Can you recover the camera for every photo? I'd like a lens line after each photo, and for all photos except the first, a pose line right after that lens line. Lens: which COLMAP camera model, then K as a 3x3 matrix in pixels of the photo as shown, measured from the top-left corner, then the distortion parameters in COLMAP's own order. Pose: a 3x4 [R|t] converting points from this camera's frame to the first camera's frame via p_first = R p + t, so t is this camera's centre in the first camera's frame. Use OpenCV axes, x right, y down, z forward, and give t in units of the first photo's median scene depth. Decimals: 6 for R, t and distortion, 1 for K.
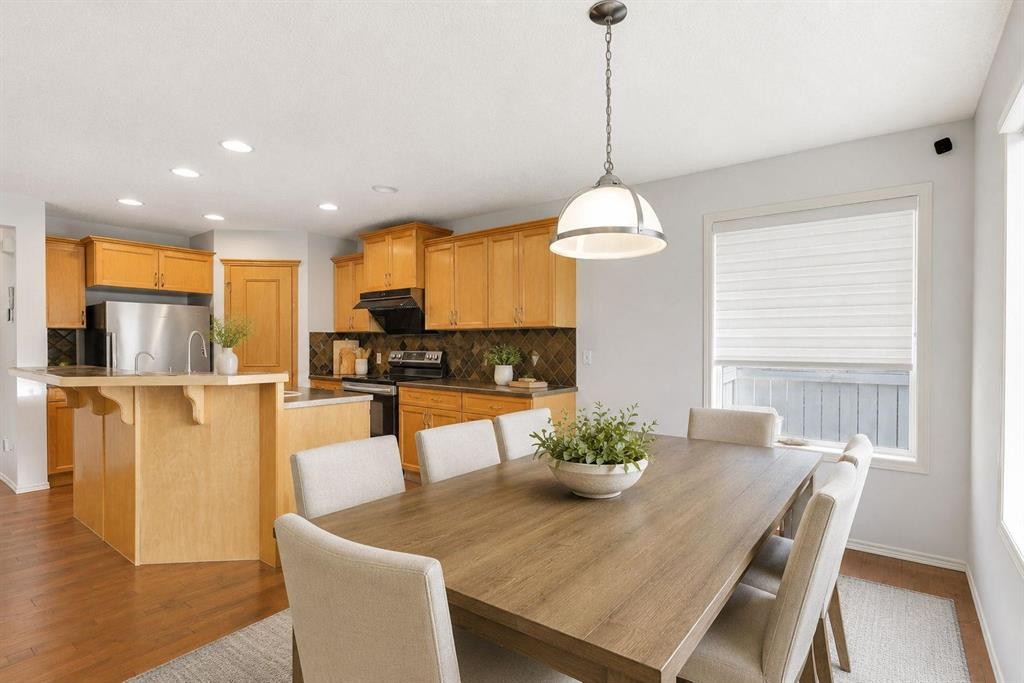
lens RADIAL K [[476.4, 0, 513.3], [0, 476.4, 346.9], [0, 0, 1]] dist [-0.035365, 0.024733]
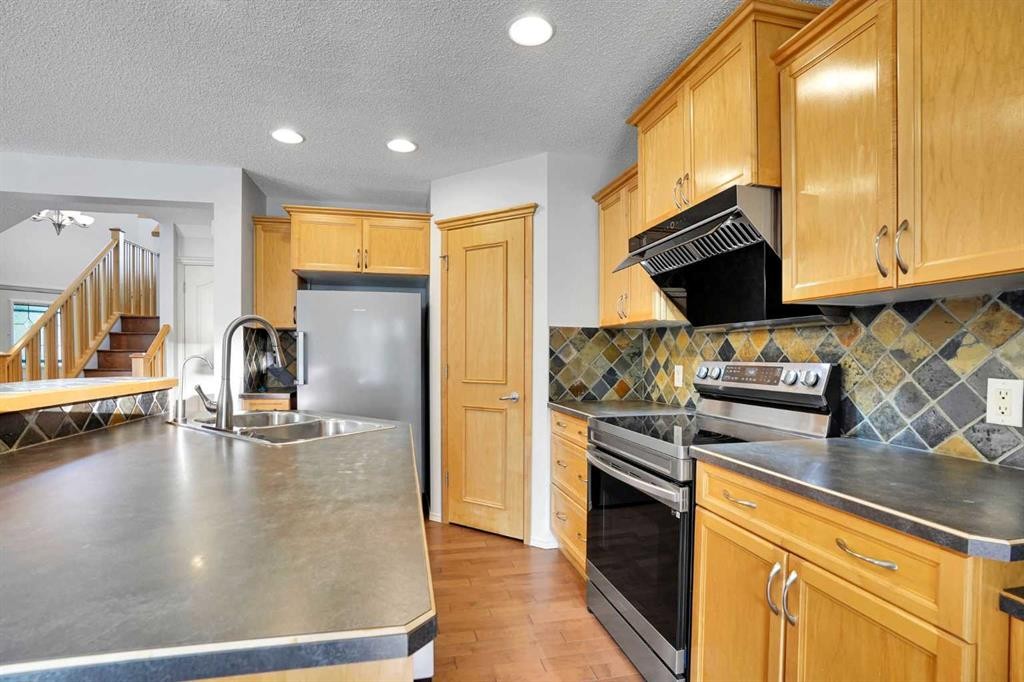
lens RADIAL K [[483.1, 0, 511.5], [0, 483.1, 359.1], [0, 0, 1]] dist [-0.039897, 0.026151]
pose [[0.778778, 0.007966, -0.627249, -0.113020], [-0.003838, 0.999961, 0.007934, 0.003743], [0.627288, -0.003771, 0.778778, 0.568324]]
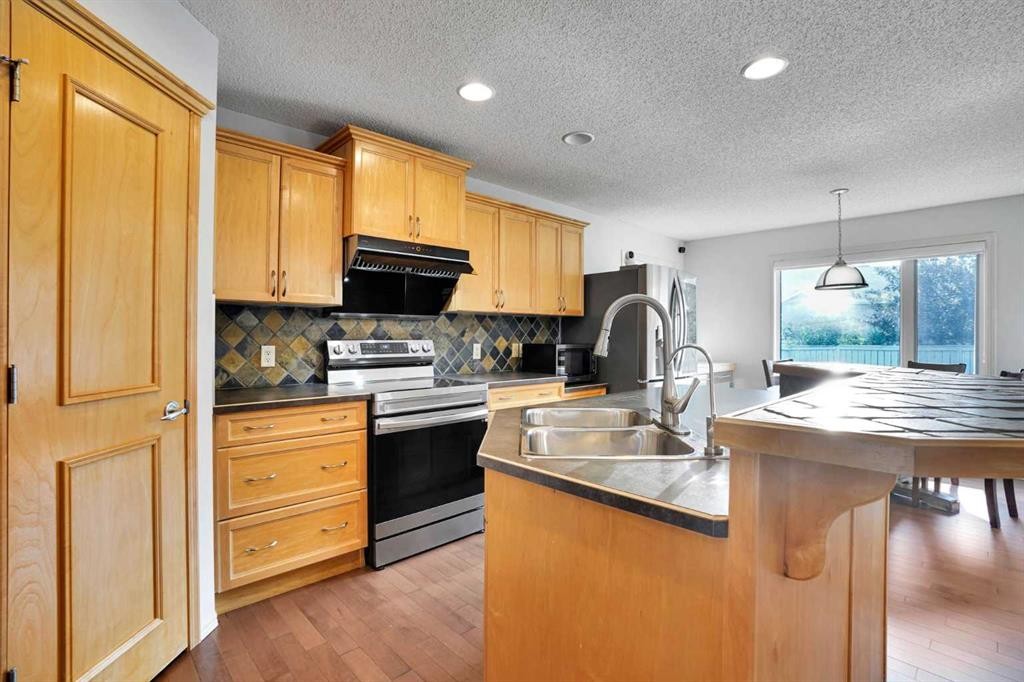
lens RADIAL K [[491.6, 0, 512.0], [0, 491.6, 341.0], [0, 0, 1]] dist [-0.044548, 0.029119]
pose [[0.160978, -0.013948, 0.986859, -0.865001], [-0.004750, 0.999878, 0.014906, -0.001008], [-0.986947, -0.007087, 0.160892, 0.757439]]
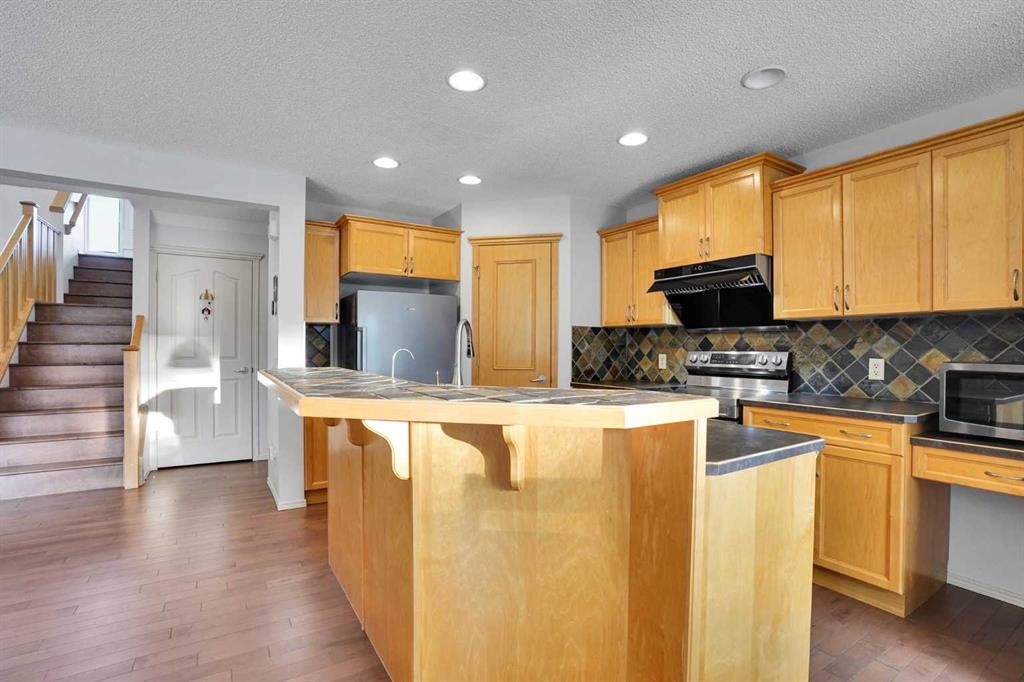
lens RADIAL K [[476.4, 0, 513.3], [0, 476.4, 346.4], [0, 0, 1]] dist [-0.035365, 0.024733]
pose [[0.944125, 0.001359, -0.329585, -0.293415], [-0.001473, 0.999999, -0.000095, 0.001796], [0.329585, 0.000575, 0.944126, 0.262974]]
